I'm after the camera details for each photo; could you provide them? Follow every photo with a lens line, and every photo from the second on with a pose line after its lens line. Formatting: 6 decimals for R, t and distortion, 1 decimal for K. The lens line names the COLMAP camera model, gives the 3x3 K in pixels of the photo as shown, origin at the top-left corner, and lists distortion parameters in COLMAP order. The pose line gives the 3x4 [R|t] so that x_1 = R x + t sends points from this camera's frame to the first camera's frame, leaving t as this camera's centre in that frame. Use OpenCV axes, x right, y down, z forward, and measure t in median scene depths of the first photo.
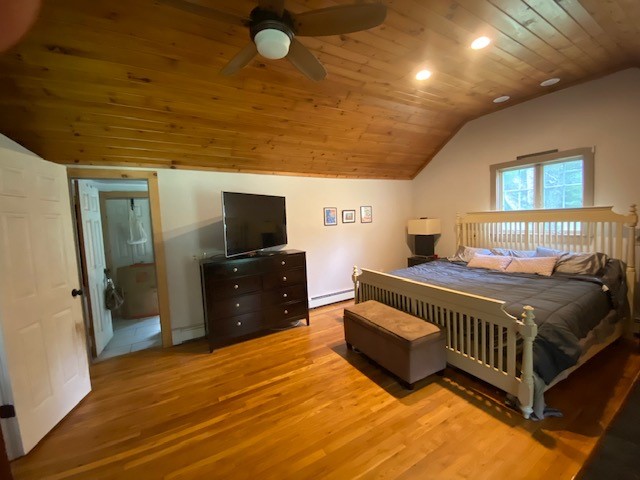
lens RADIAL K [[257.7, 0, 319.8], [0, 257.7, 238.8], [0, 0, 1]] dist [0.038385, -0.031177]
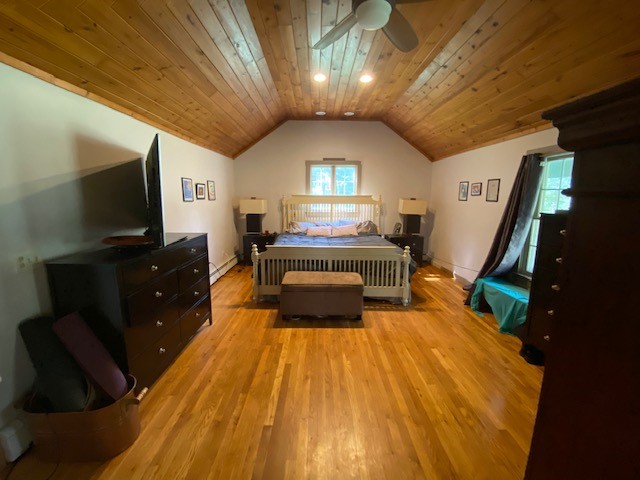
lens RADIAL K [[257.7, 0, 319.8], [0, 257.7, 238.8], [0, 0, 1]] dist [0.038385, -0.031177]
pose [[0.499805, -0.091263, 0.861317, -0.647880], [0.038653, 0.995793, 0.083083, 0.015962], [-0.865275, -0.008233, 0.501230, 0.352647]]
